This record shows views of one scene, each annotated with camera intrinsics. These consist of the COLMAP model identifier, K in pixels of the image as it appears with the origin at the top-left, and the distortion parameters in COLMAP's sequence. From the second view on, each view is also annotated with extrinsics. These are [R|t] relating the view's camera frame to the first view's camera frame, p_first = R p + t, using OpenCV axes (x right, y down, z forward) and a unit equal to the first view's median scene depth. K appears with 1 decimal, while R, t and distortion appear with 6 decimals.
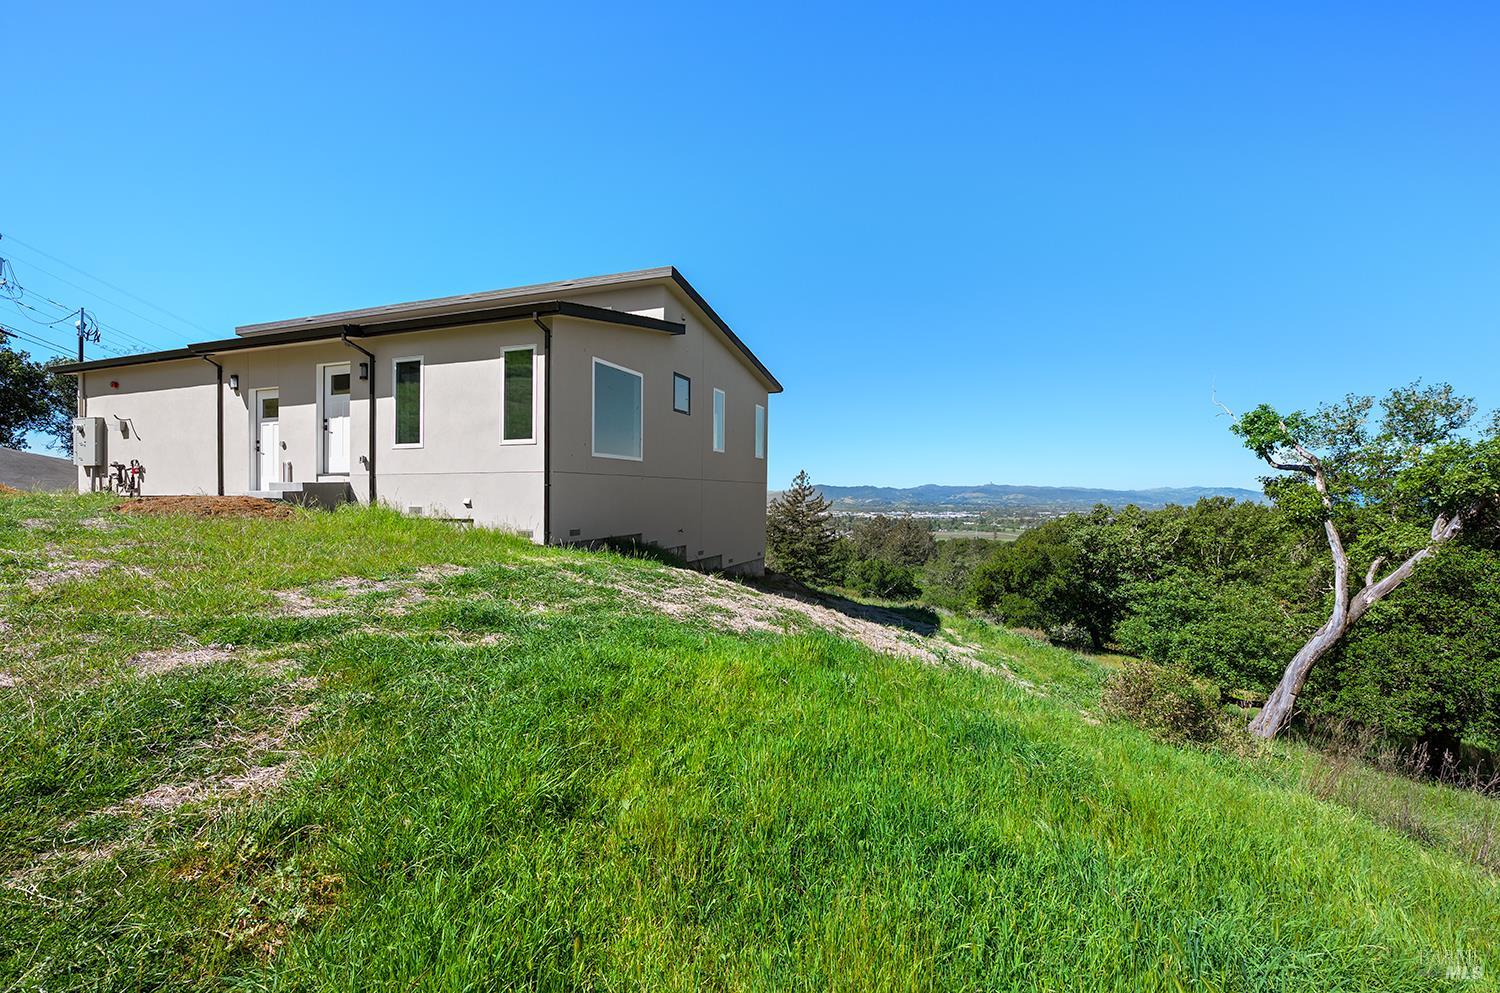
lens RADIAL K [[648.2, 0, 749.7], [0, 648.2, 491.6], [0, 0, 1]] dist [-0.002070, 0.000094]
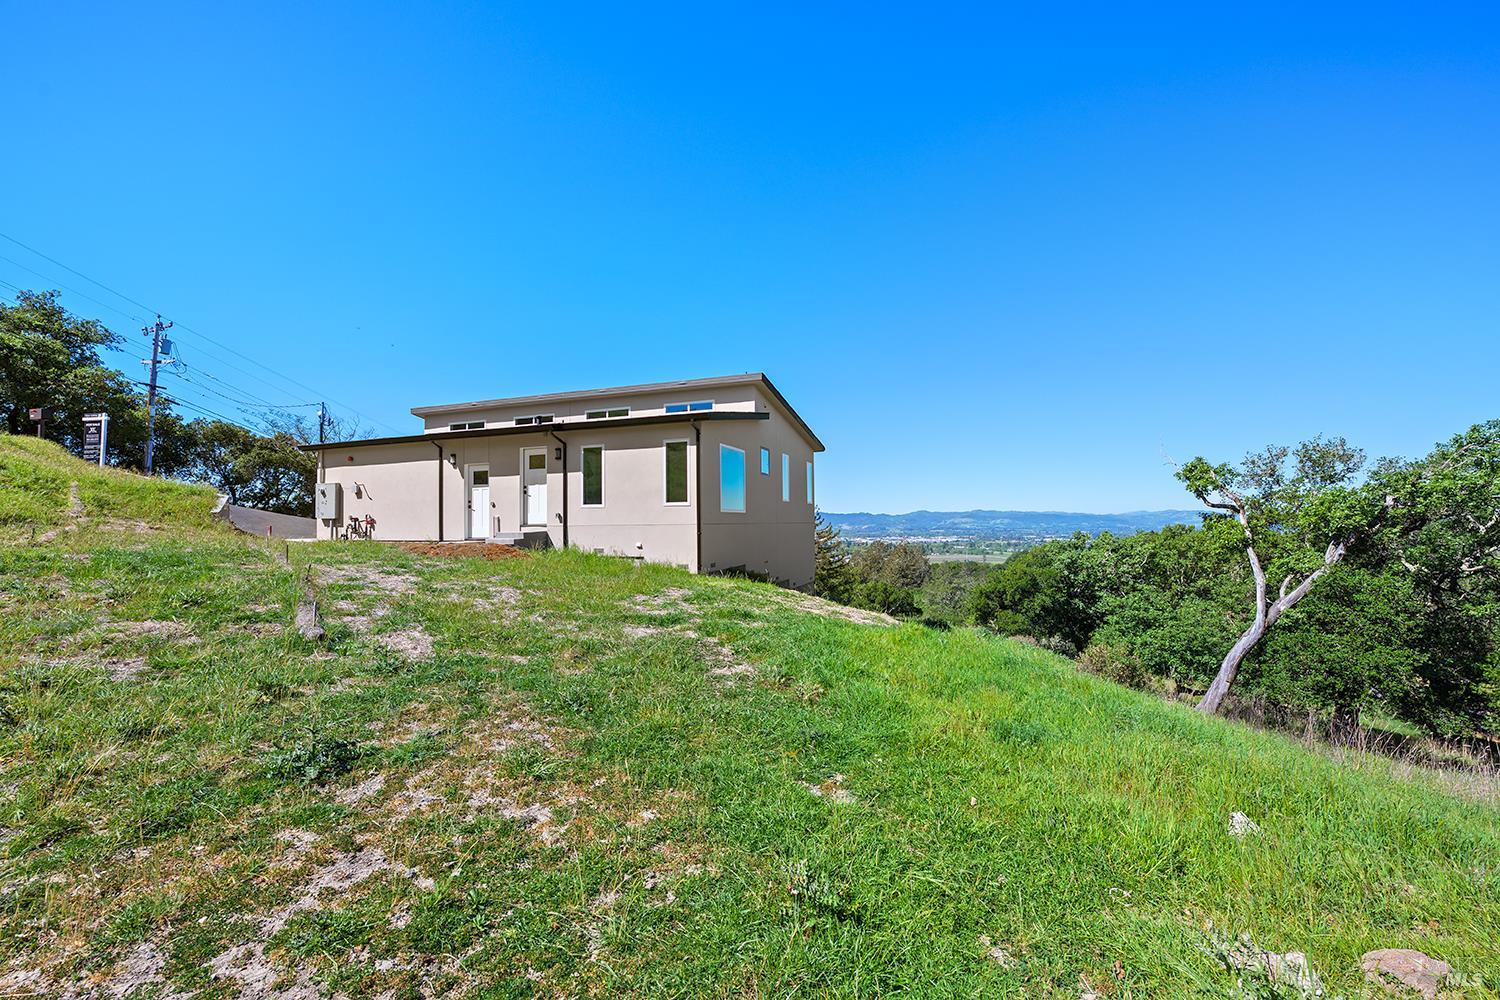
lens RADIAL K [[609.0, 0, 755.5], [0, 609.0, 481.6], [0, 0, 1]] dist [-0.000439, -0.000273]
pose [[0.999923, -0.010752, 0.006244, -0.109755], [0.011116, 0.998045, -0.061501, -0.023654], [-0.005570, 0.061566, 0.998088, -0.229897]]
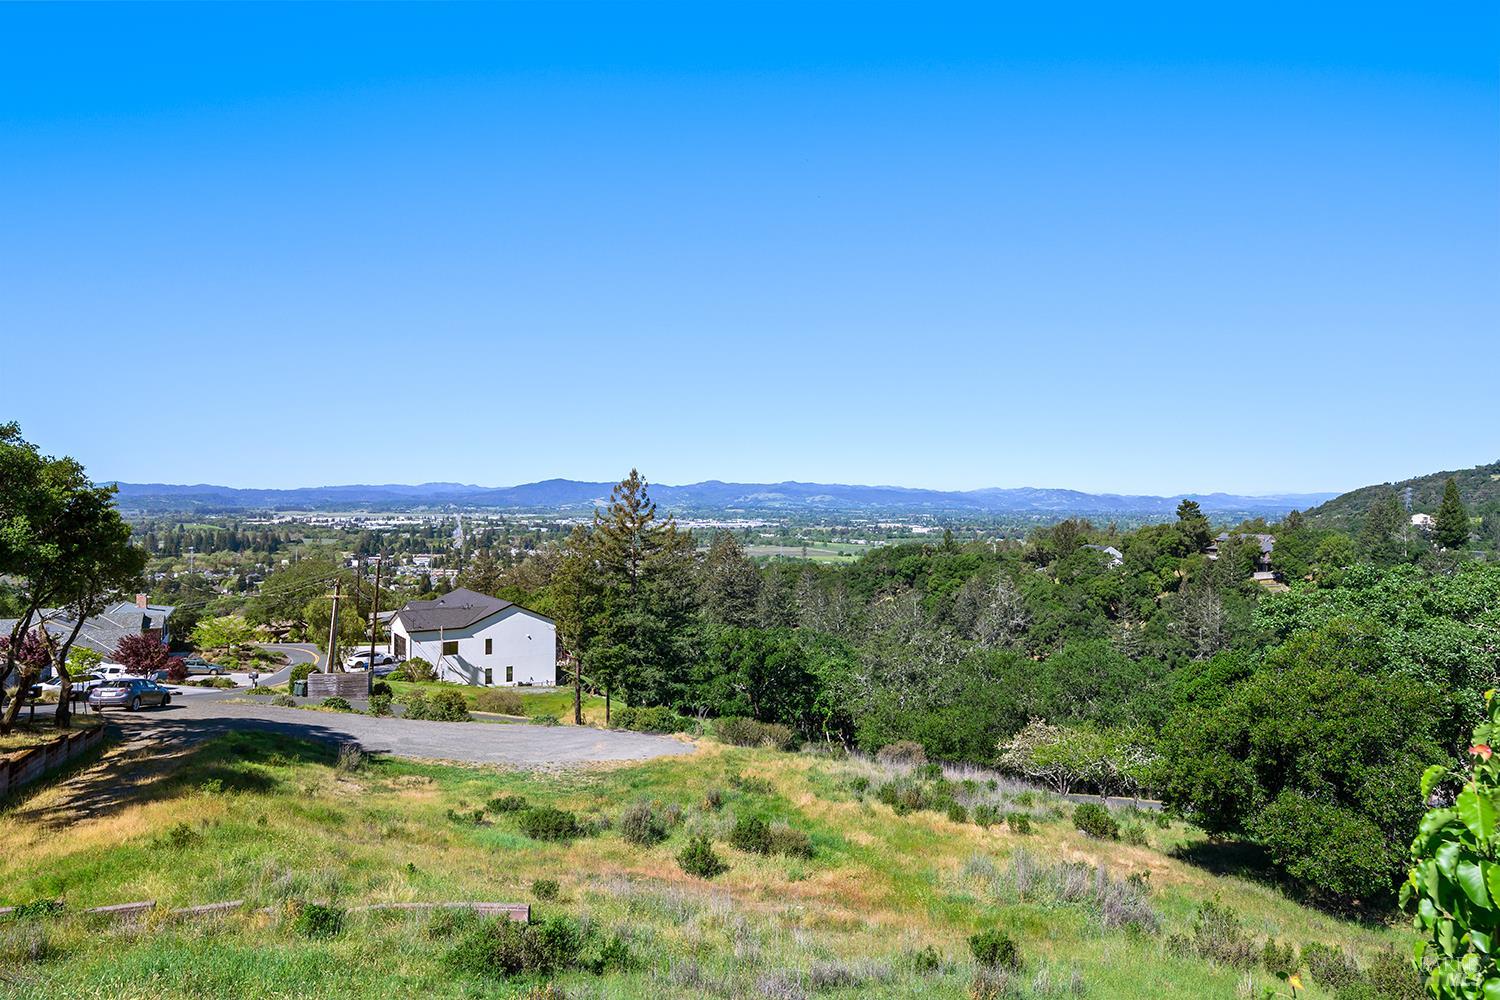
lens RADIAL K [[915.0, 0, 750.0], [0, 915.0, 500.0], [0, 0, 1]] dist [0.000105, 0.003583]
pose [[0.949646, 0.005118, 0.313282, -0.263821], [-0.008852, 0.999906, 0.010499, -0.080264], [-0.313199, -0.012743, 0.949602, 1.270285]]
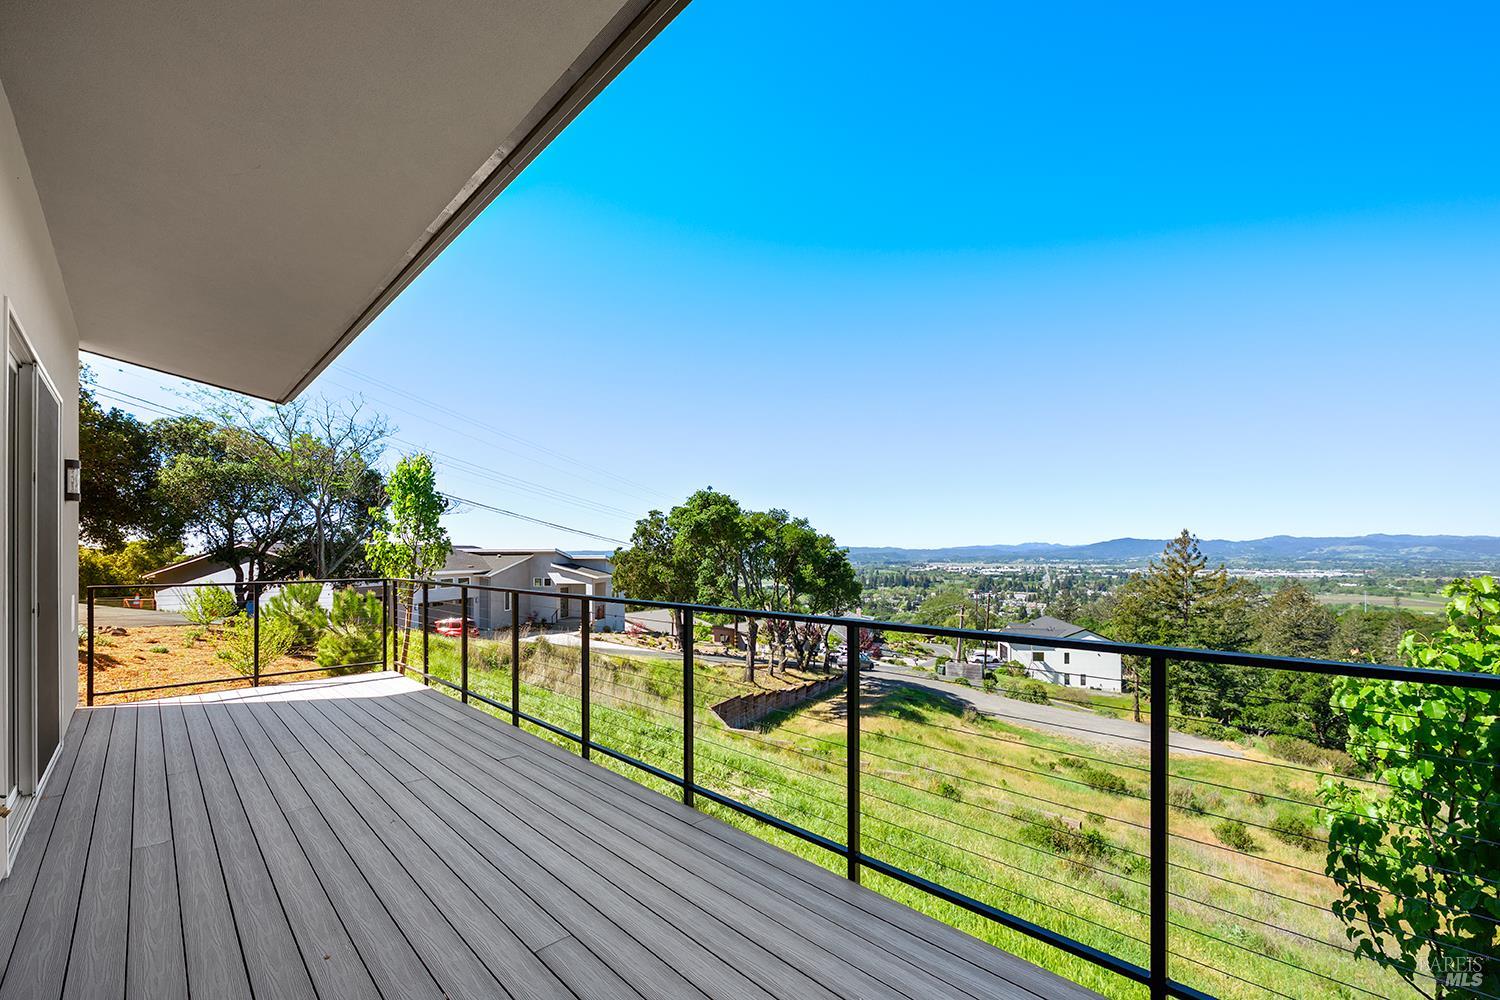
lens RADIAL K [[615.5, 0, 758.5], [0, 615.5, 552.9], [0, 0, 1]] dist [-0.001340, -0.000301]
pose [[0.909980, -0.006044, -0.414609, -0.240075], [0.009622, 0.999932, 0.006542, -0.080948], [0.414541, -0.009942, 0.909976, 1.160060]]
